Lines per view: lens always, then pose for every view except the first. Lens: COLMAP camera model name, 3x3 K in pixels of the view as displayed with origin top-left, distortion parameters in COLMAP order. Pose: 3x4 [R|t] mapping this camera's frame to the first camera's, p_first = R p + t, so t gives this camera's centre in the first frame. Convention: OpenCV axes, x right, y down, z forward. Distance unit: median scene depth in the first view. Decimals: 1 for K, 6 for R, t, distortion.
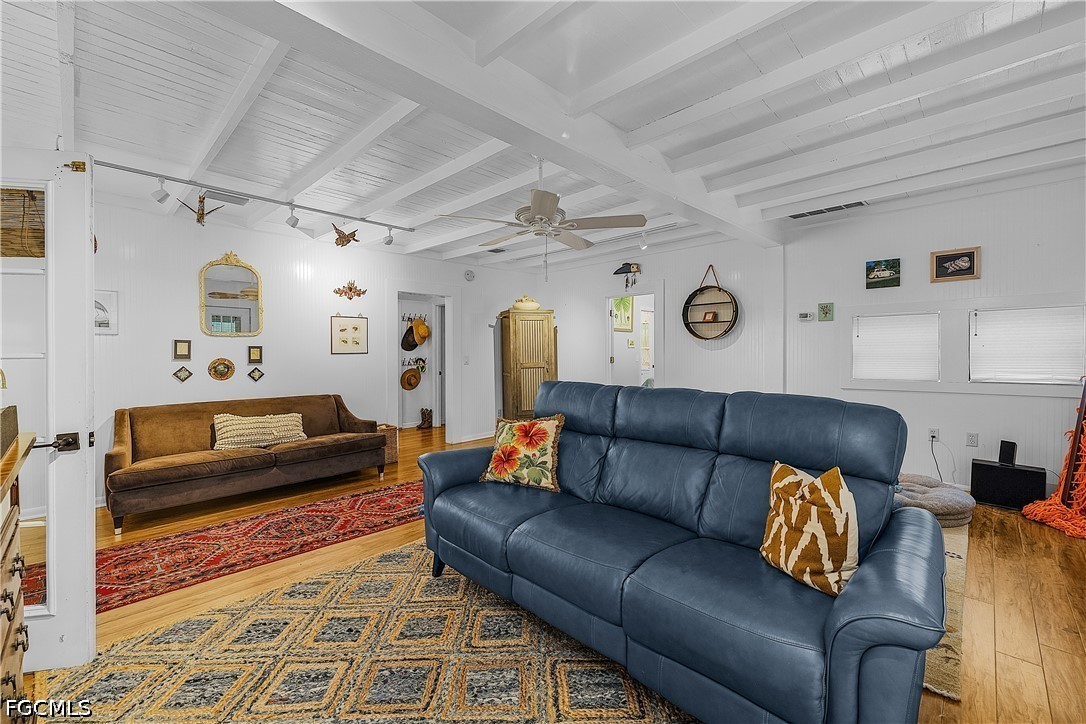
lens RADIAL K [[456.1, 0, 546.3], [0, 456.1, 353.7], [0, 0, 1]] dist [0.001230, -0.000195]
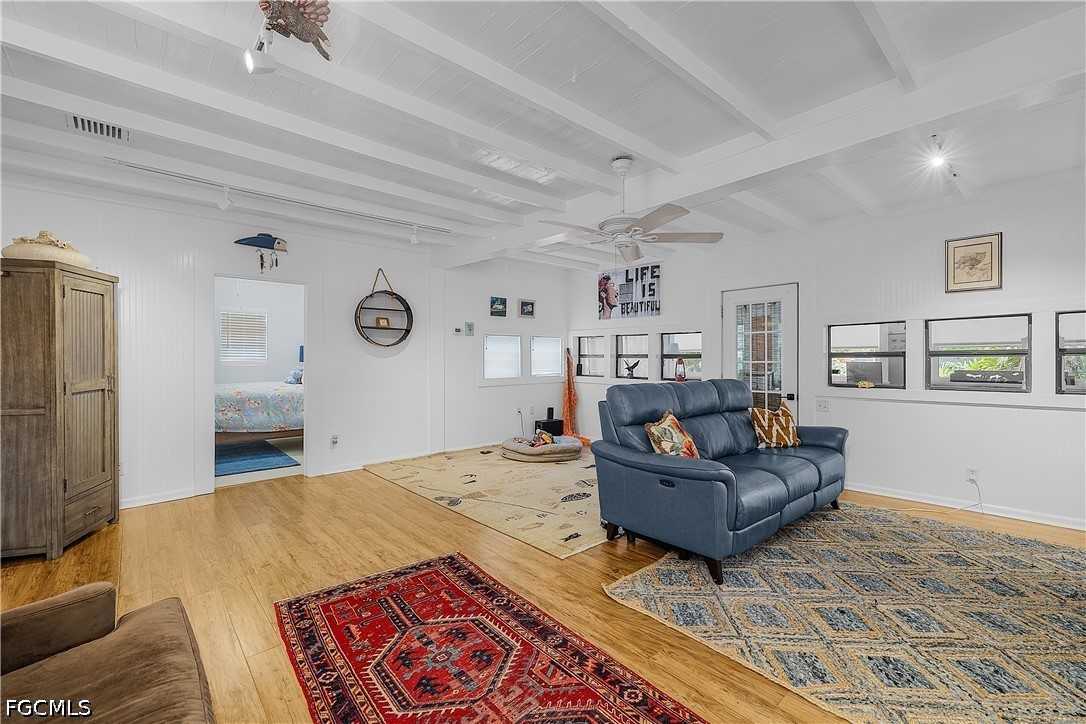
lens RADIAL K [[456.1, 0, 546.3], [0, 456.1, 353.7], [0, 0, 1]] dist [0.001230, -0.000195]
pose [[0.067926, 0.017380, 0.997539, -0.793863], [0.005613, 0.999826, -0.017802, 0.004272], [-0.997675, 0.006808, 0.067817, 0.821479]]
